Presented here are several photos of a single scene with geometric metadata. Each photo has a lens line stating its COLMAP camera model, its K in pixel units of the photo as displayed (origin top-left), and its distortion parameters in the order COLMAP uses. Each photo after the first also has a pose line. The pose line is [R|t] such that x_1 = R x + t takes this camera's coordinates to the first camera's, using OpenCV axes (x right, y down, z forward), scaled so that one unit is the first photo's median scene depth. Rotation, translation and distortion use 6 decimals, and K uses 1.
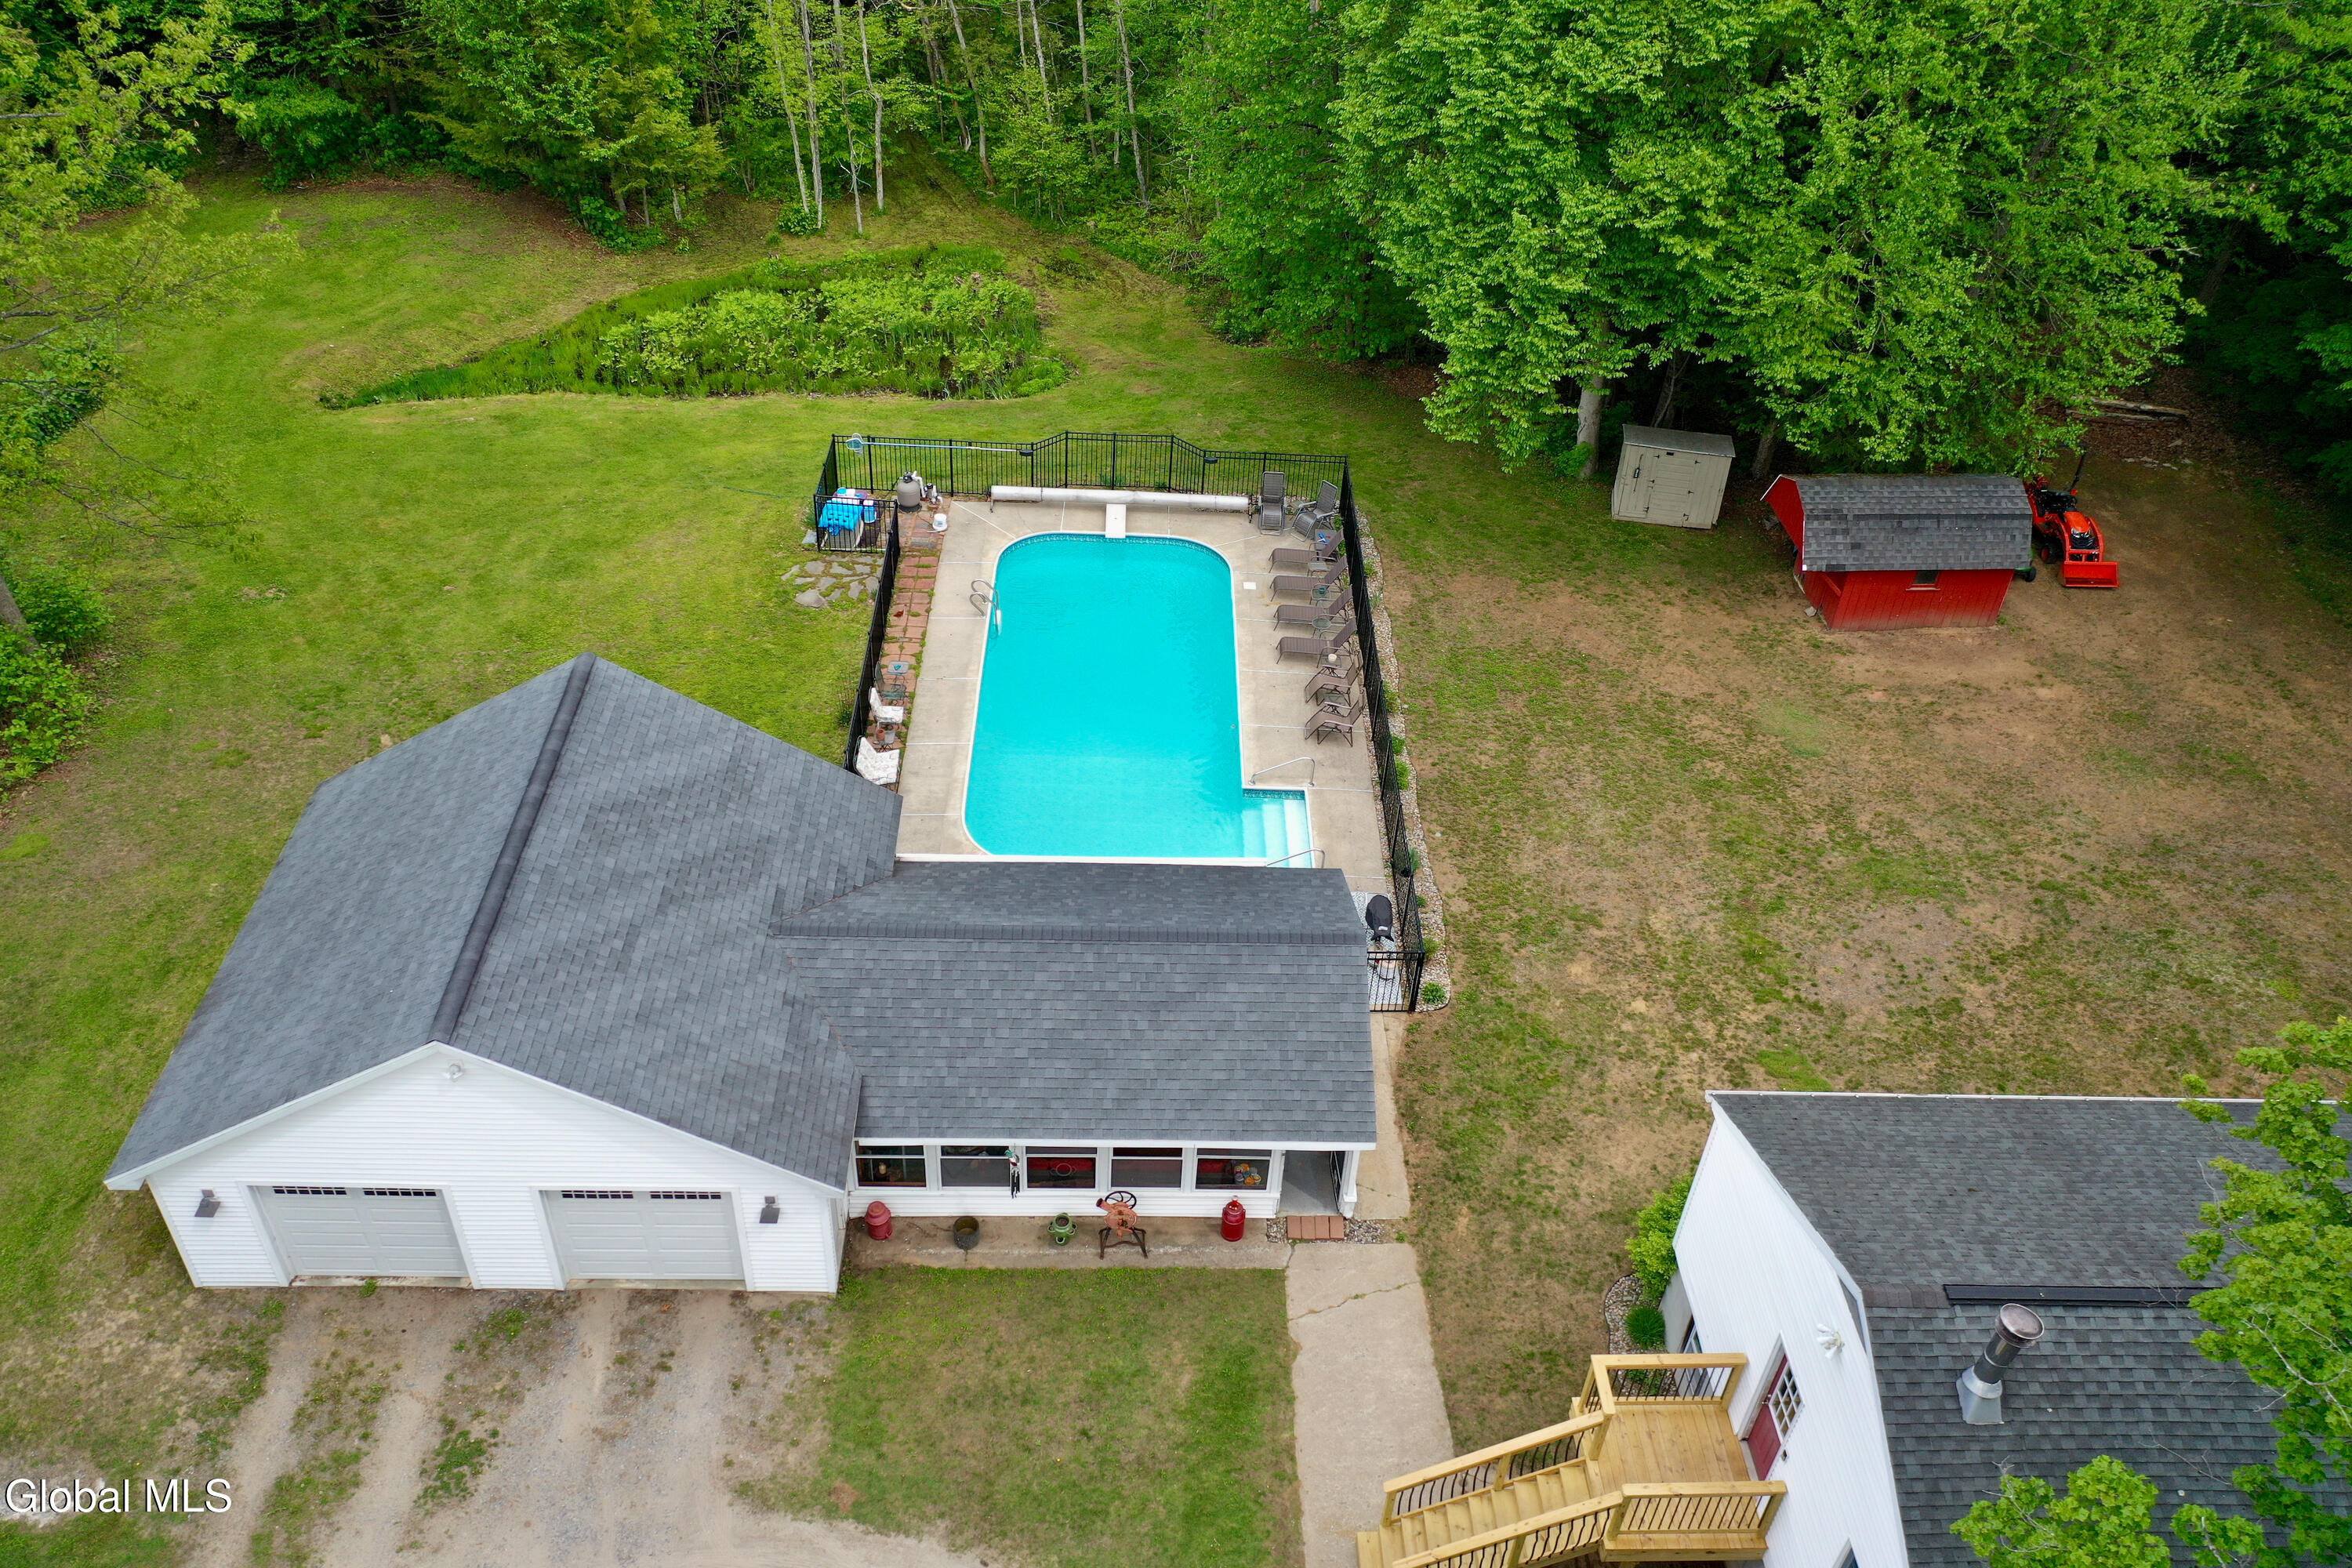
lens RADIAL K [[1858.6, 0, 1167.7], [0, 1858.6, 785.5], [0, 0, 1]] dist [0.014700, 0.003928]
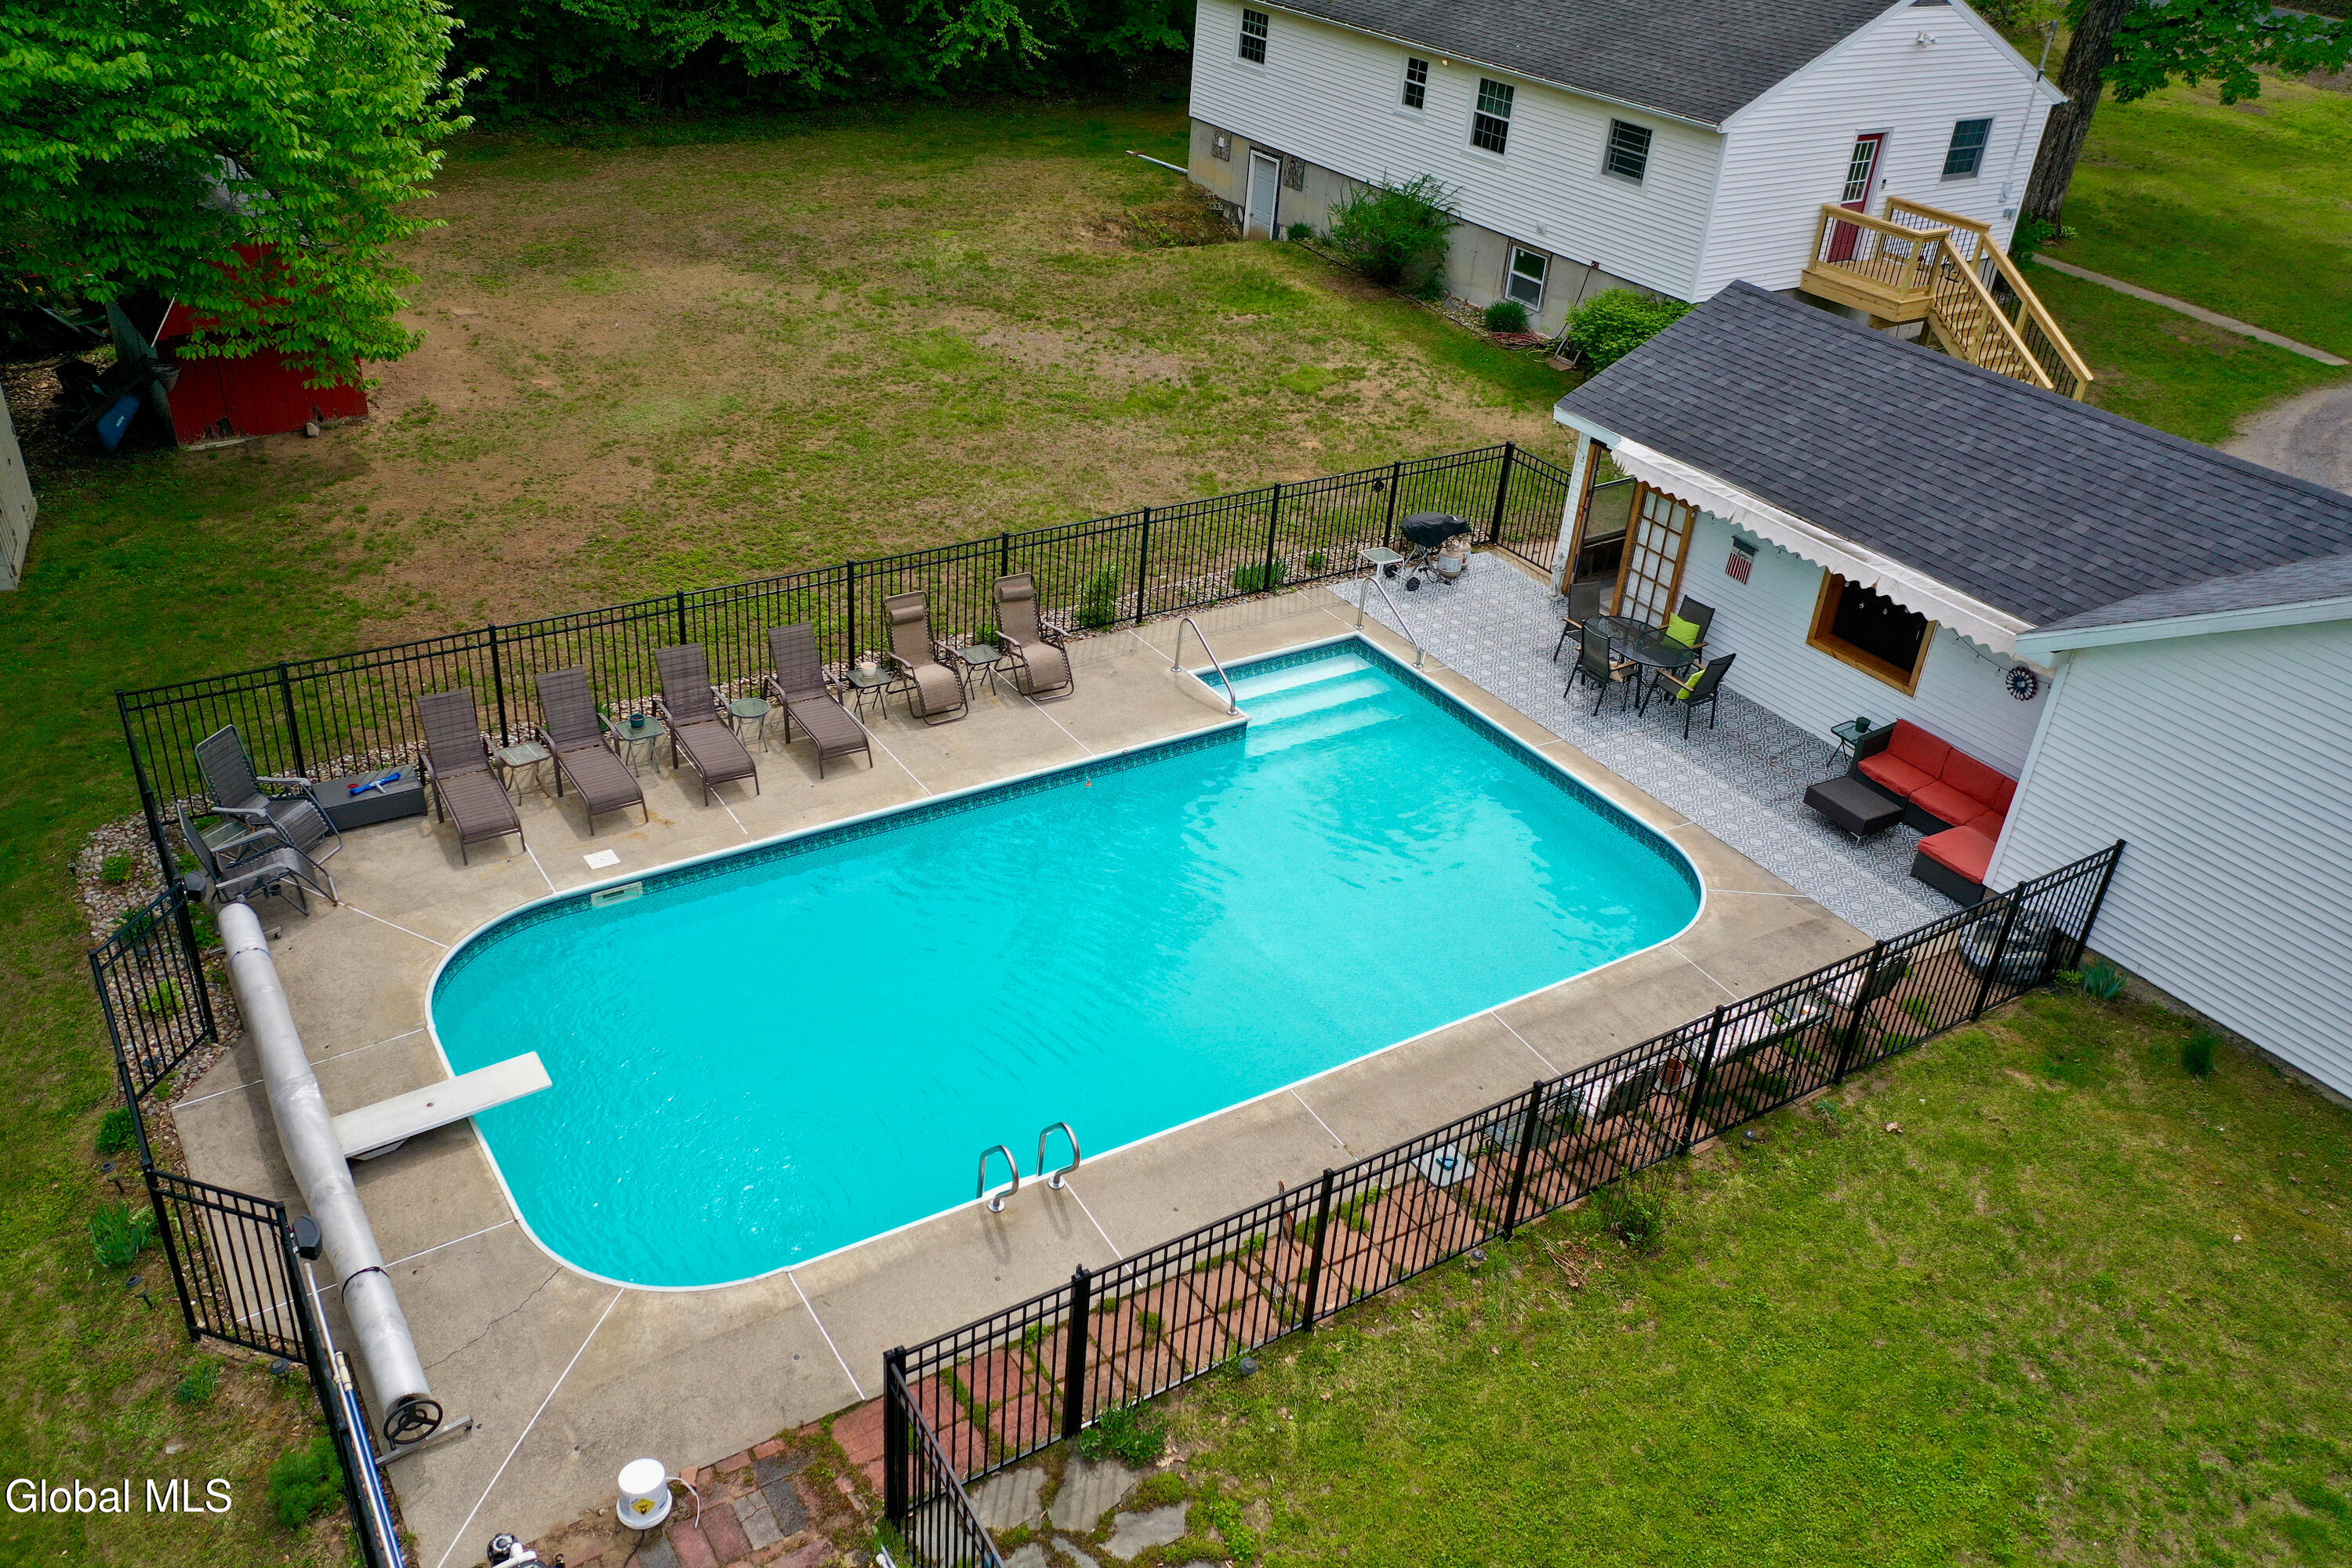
lens RADIAL K [[1866.4, 0, 1176.0], [0, 1866.4, 784.0], [0, 0, 1]] dist [0.014047, 0.001411]
pose [[-0.534354, -0.498104, 0.682904, -0.338301], [0.459886, 0.506551, 0.729322, -0.404353], [-0.709204, 0.703775, -0.041607, 1.015558]]
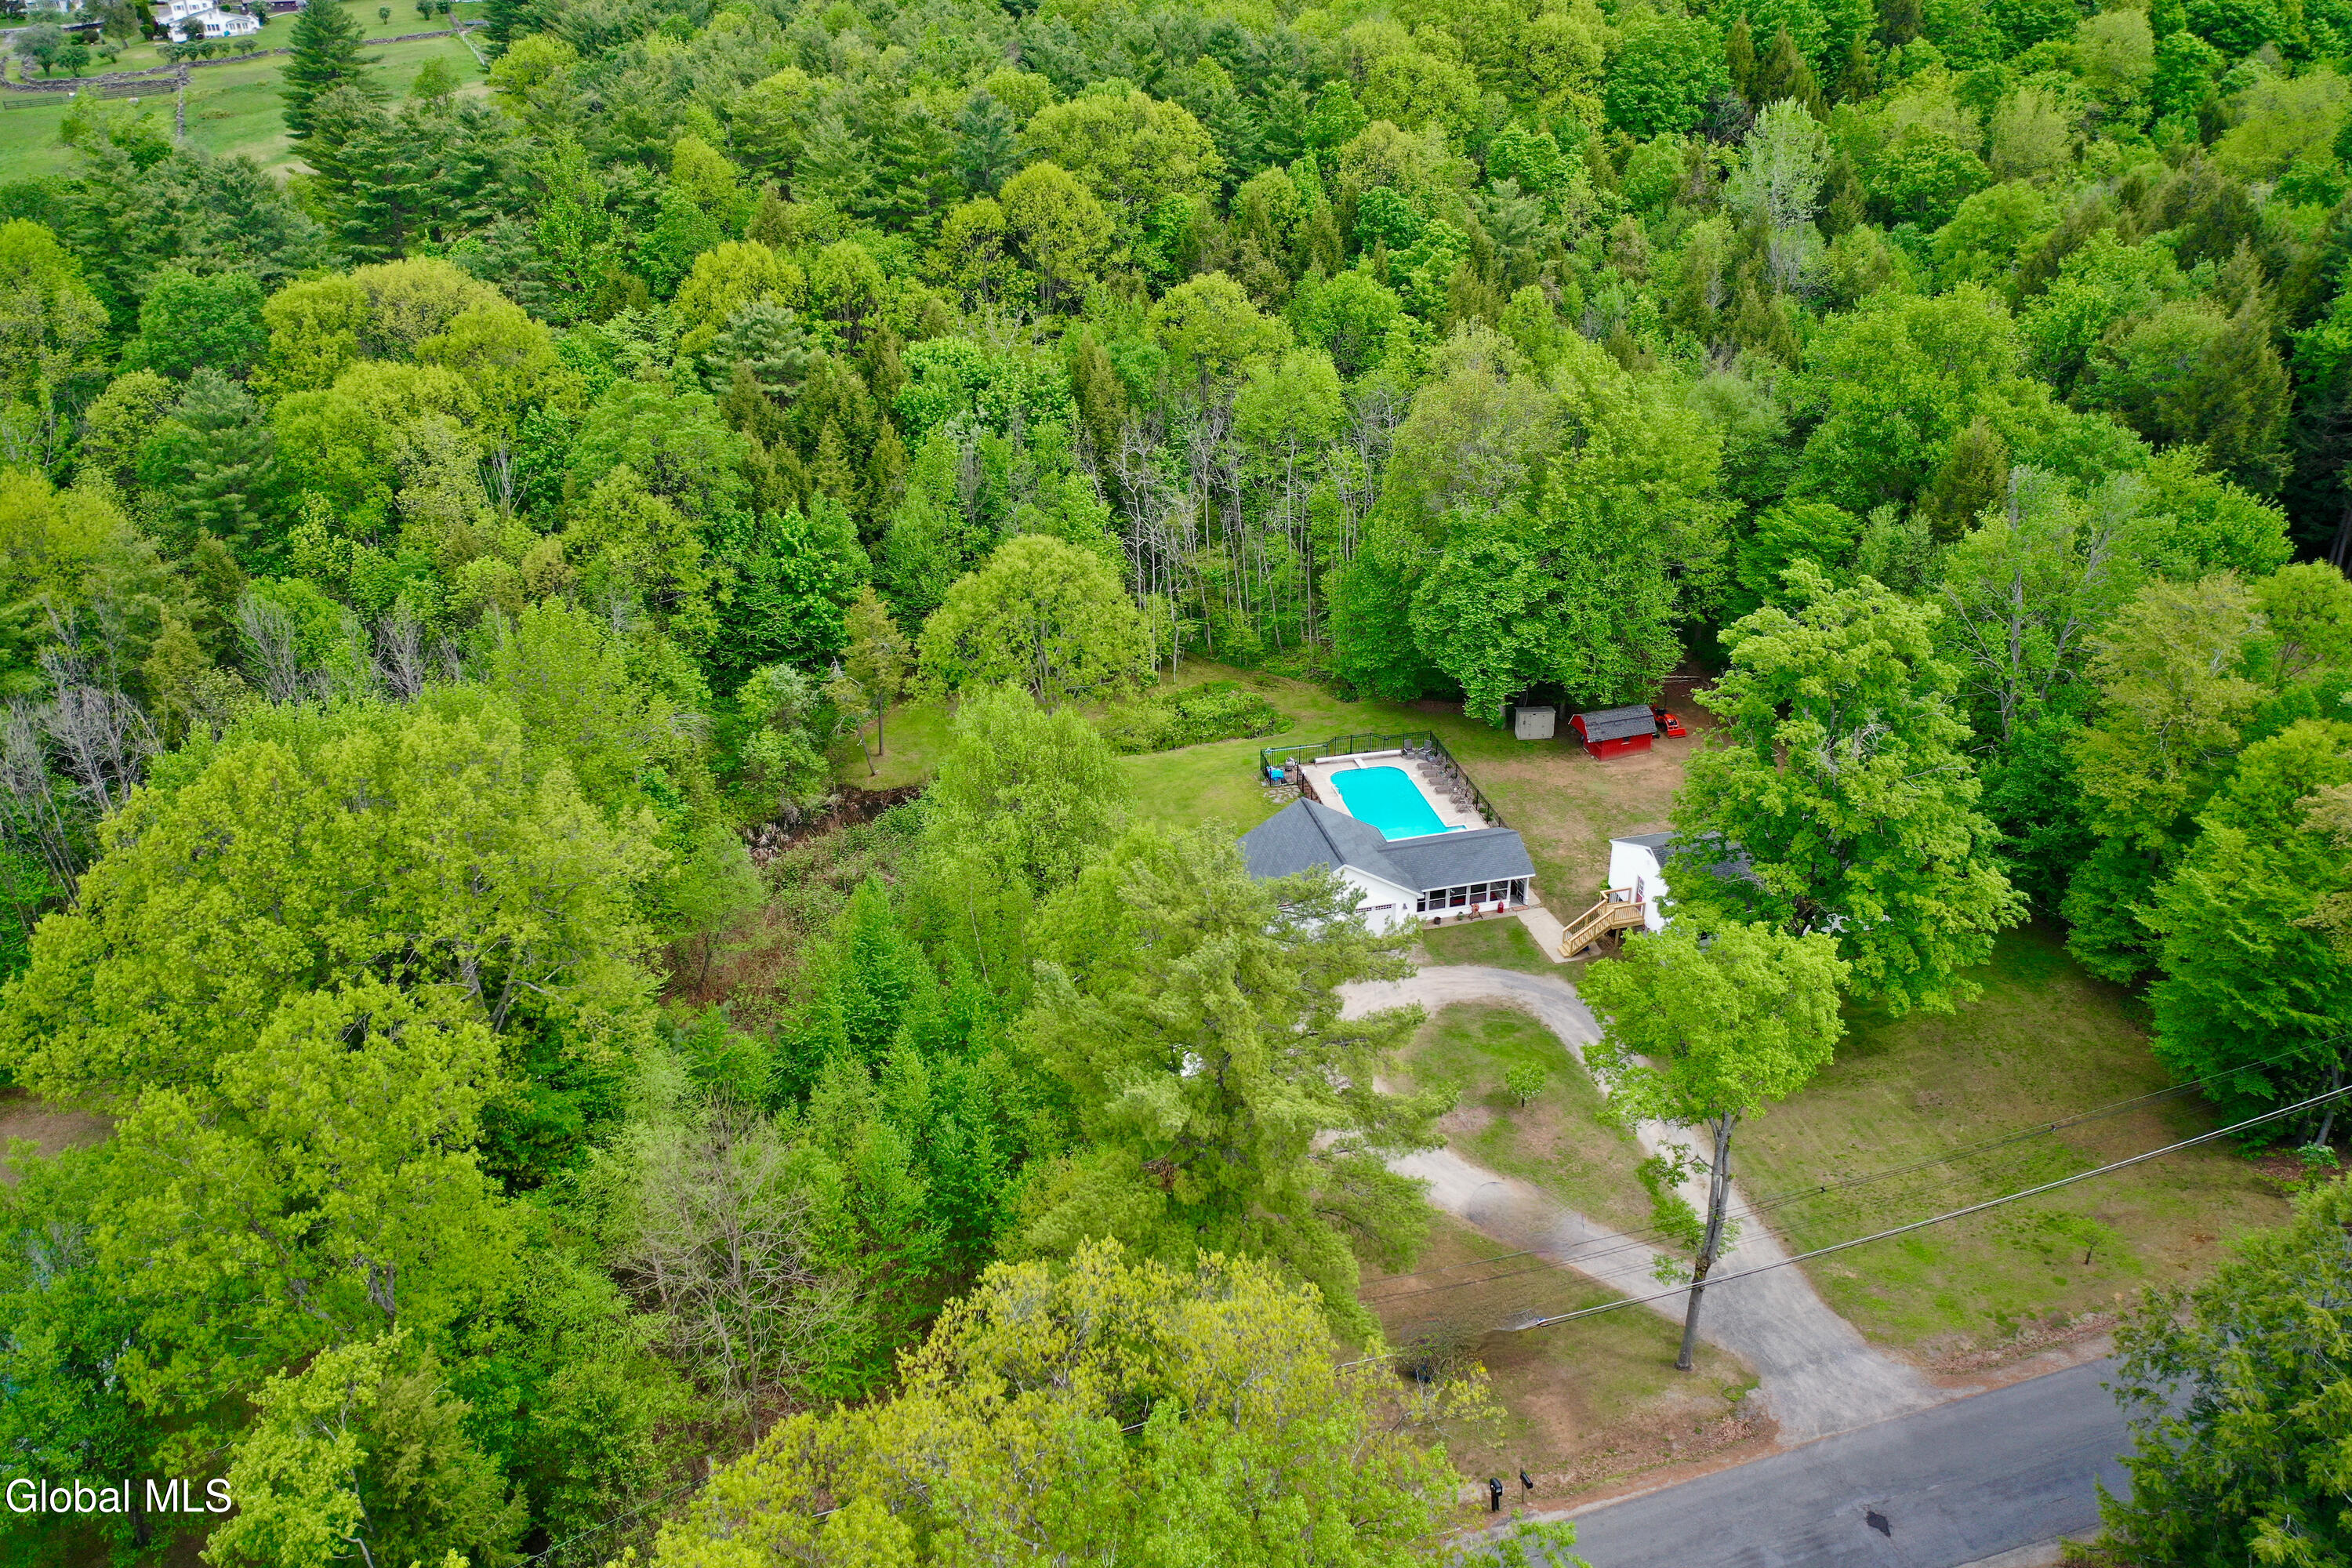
lens RADIAL K [[1866.4, 0, 1176.0], [0, 1866.4, 784.0], [0, 0, 1]] dist [0.014047, 0.001411]
pose [[0.974524, -0.150221, 0.166546, -0.922250], [0.180519, 0.966026, -0.184950, 0.433088], [-0.133105, 0.210302, 0.968533, -2.051798]]
